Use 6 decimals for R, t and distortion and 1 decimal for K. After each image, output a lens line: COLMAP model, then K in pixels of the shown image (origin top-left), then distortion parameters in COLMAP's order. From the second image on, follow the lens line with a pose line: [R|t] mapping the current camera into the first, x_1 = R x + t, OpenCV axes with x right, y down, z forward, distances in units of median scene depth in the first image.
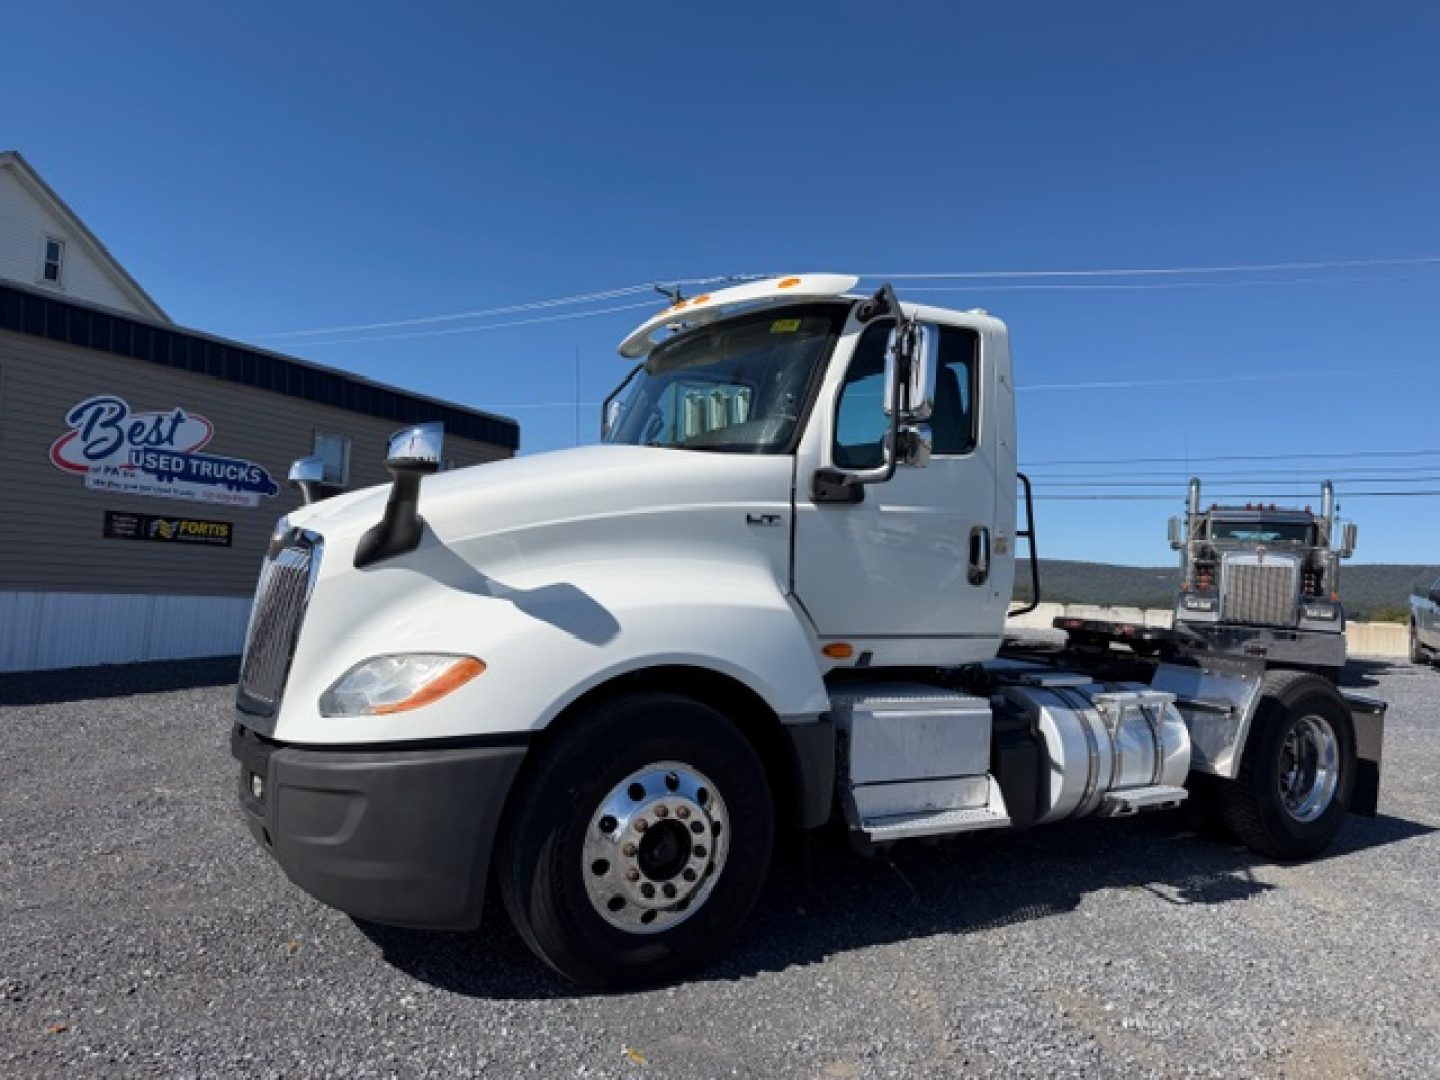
lens RADIAL K [[1009.9, 0, 708.0], [0, 1009.9, 534.9], [0, 0, 1]] dist [0.038698, -0.007208]
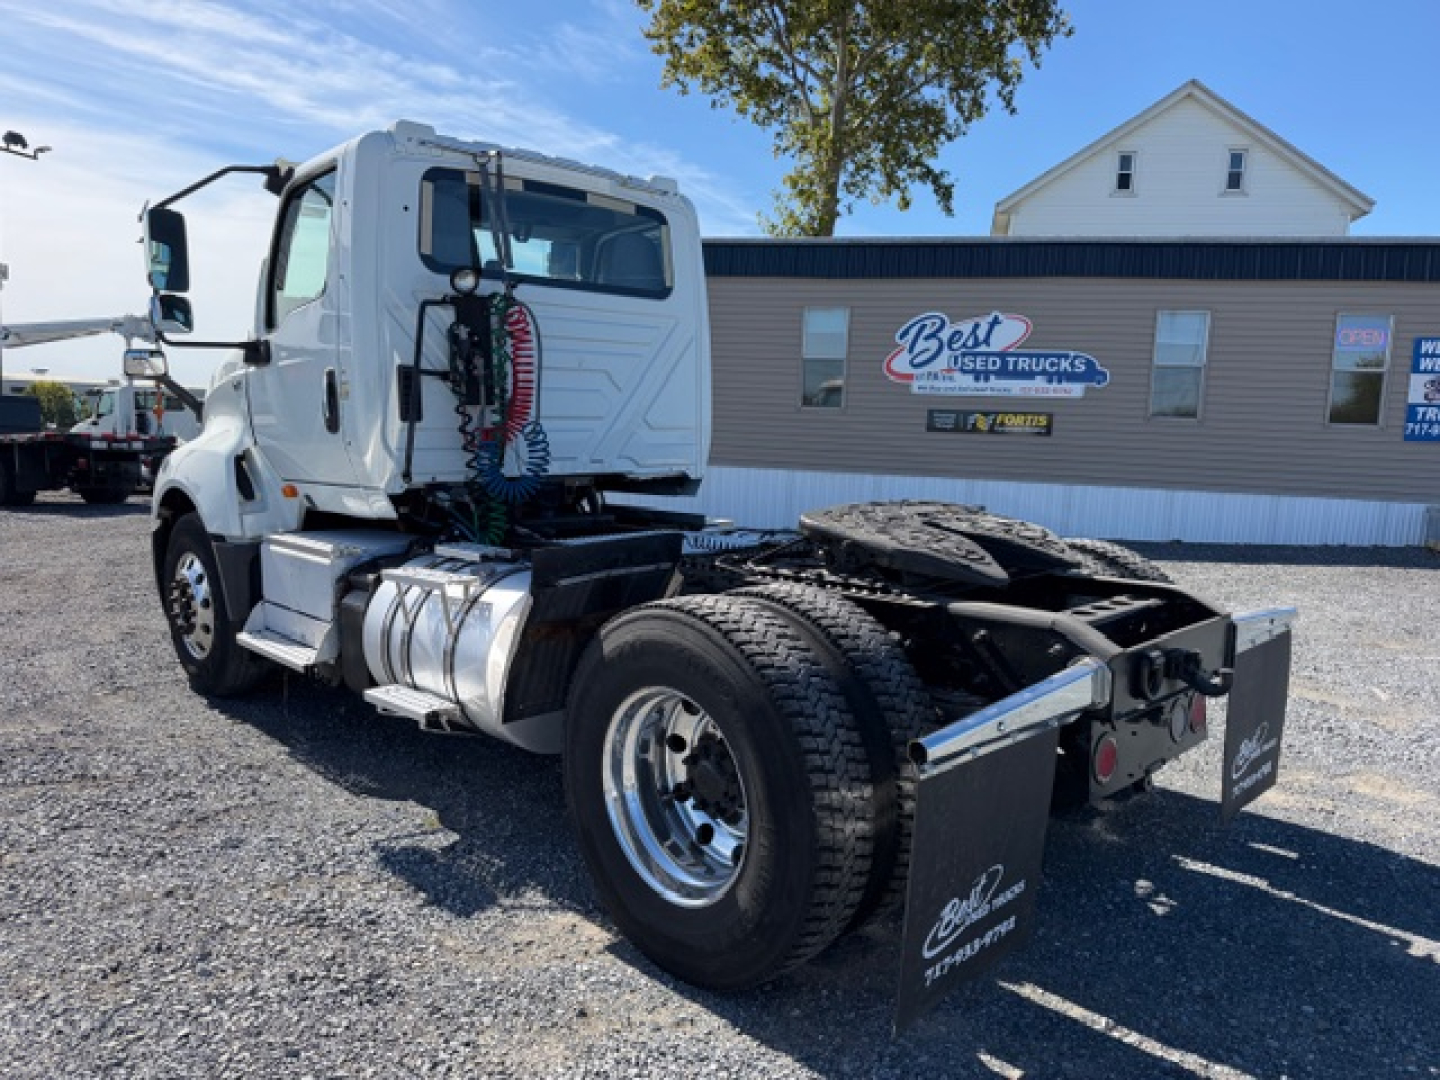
lens RADIAL K [[1009.9, 0, 714.4], [0, 1009.9, 549.0], [0, 0, 1]] dist [0.038698, -0.007208]
pose [[0.223087, 0.068163, -0.972412, 0.507851], [0.024026, 0.996865, 0.075389, 0.042569], [0.974502, -0.040182, 0.220750, 0.455013]]
